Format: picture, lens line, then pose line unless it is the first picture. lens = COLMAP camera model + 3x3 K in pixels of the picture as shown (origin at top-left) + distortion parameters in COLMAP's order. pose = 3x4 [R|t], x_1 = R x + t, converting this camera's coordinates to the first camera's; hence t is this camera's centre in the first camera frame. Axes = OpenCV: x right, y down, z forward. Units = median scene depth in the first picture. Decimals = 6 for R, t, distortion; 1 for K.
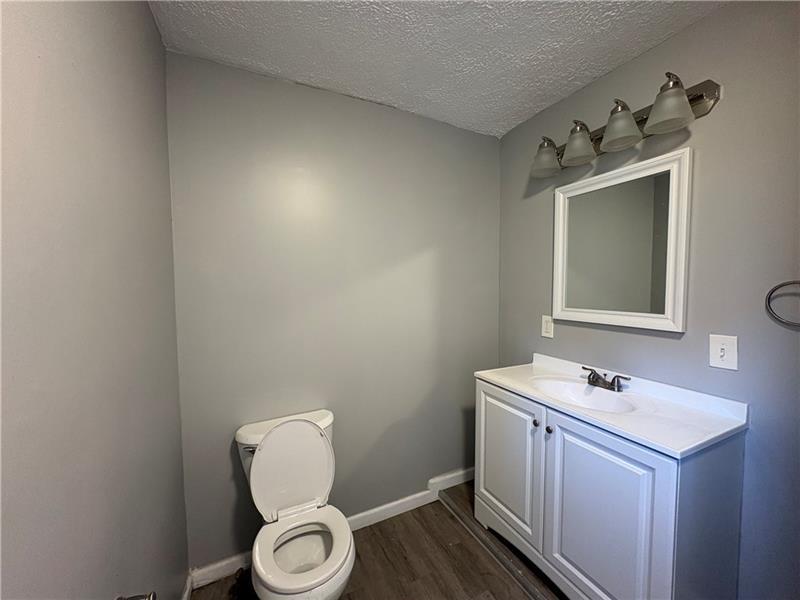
lens RADIAL K [[319.4, 0, 402.6], [0, 319.4, 300.6], [0, 0, 1]] dist [0.003759, -0.000185]
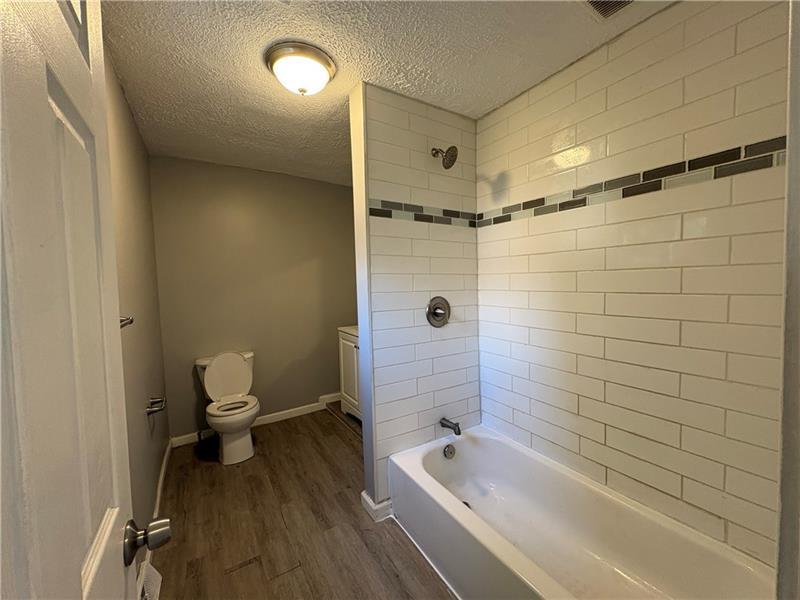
lens RADIAL K [[319.4, 0, 398.1], [0, 319.4, 298.8], [0, 0, 1]] dist [0.003759, -0.000185]
pose [[0.993819, -0.023102, 0.108581, 0.419634], [0.021853, 0.999681, 0.012682, 0.059628], [-0.108840, -0.010231, 0.994007, -0.892871]]
